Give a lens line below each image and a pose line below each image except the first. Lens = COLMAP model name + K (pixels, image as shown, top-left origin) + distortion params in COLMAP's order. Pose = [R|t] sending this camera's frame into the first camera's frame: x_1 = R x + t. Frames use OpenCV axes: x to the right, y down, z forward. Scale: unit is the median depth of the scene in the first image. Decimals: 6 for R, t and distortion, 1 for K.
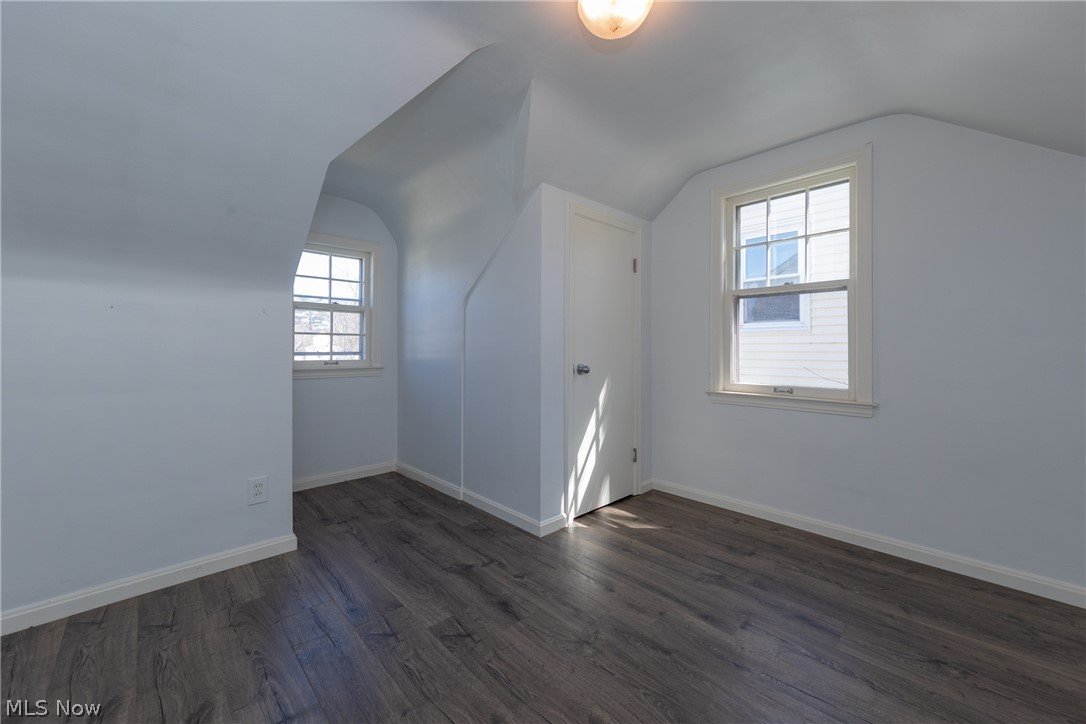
lens RADIAL K [[429.7, 0, 529.5], [0, 429.7, 344.6], [0, 0, 1]] dist [0.002094, 0.000063]
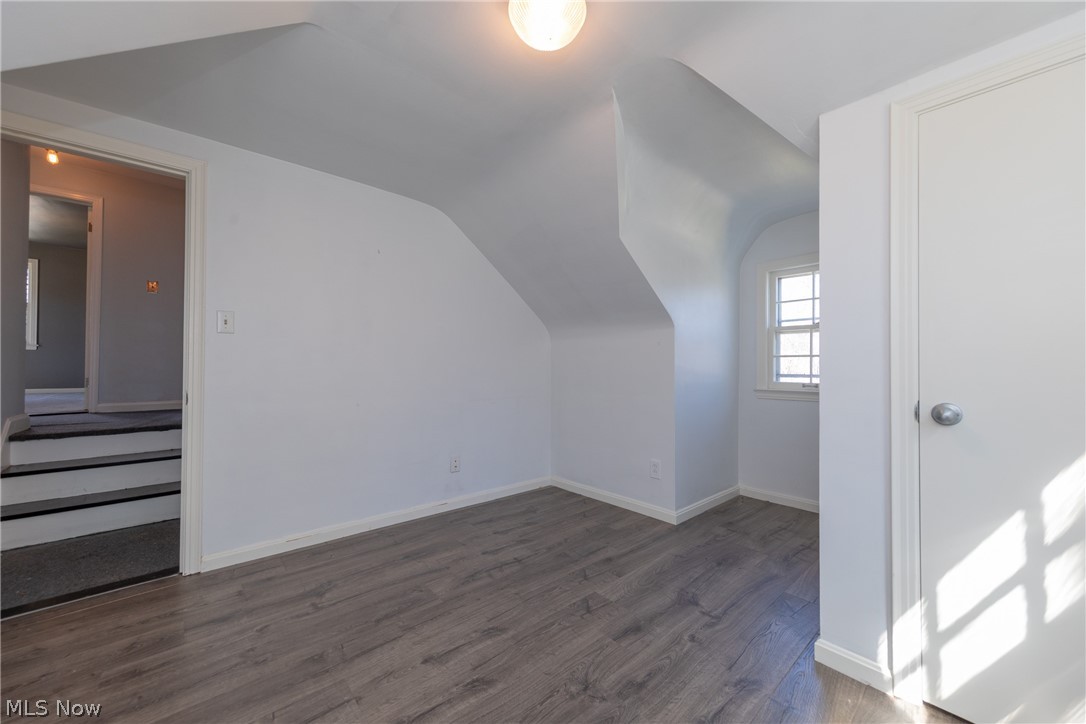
lens RADIAL K [[398.5, 0, 541.6], [0, 398.5, 364.7], [0, 0, 1]] dist [0.000177, 0.000056]
pose [[-0.021348, -0.009668, -0.999725, 0.656564], [0.000209, 0.999953, -0.009675, 0.005640], [0.999772, -0.000416, -0.021345, 0.609712]]
